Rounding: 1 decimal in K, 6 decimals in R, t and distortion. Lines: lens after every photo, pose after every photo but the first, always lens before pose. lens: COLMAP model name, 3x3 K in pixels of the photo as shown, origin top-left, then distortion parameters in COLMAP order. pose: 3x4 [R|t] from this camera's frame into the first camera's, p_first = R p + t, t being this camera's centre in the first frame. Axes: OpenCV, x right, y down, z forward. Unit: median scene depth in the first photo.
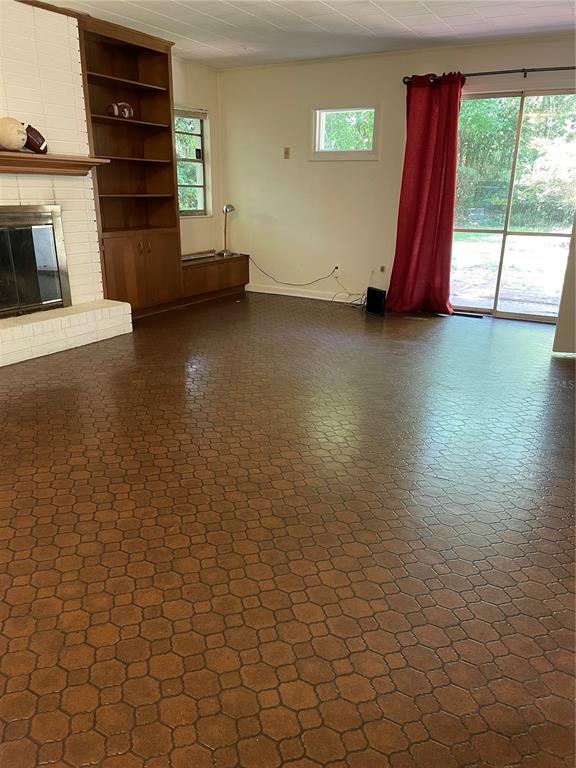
lens RADIAL K [[561.6, 0, 288.0], [0, 561.6, 384.0], [0, 0, 1]] dist [0.084586, -0.102138]
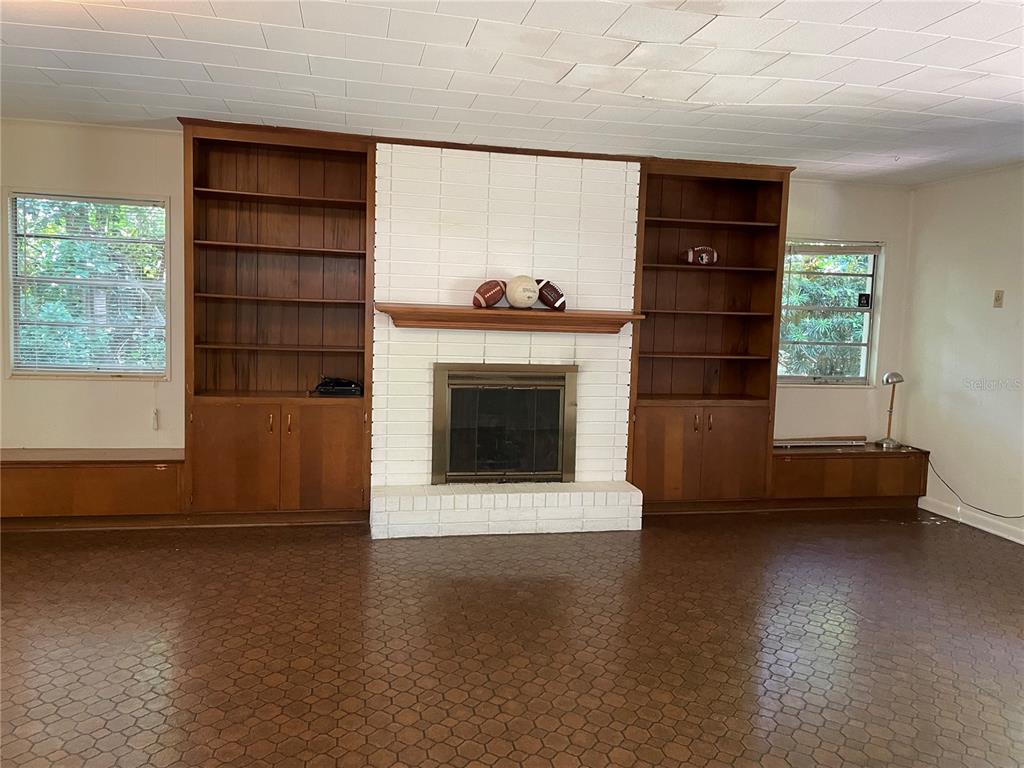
lens RADIAL K [[748.8, 0, 512.0], [0, 748.8, 384.0], [0, 0, 1]] dist [0.084586, -0.102138]
pose [[0.680659, 0.077619, -0.728477, 0.314300], [-0.261555, 0.954585, -0.142675, -0.090185], [0.684319, 0.287650, 0.670049, 0.167835]]
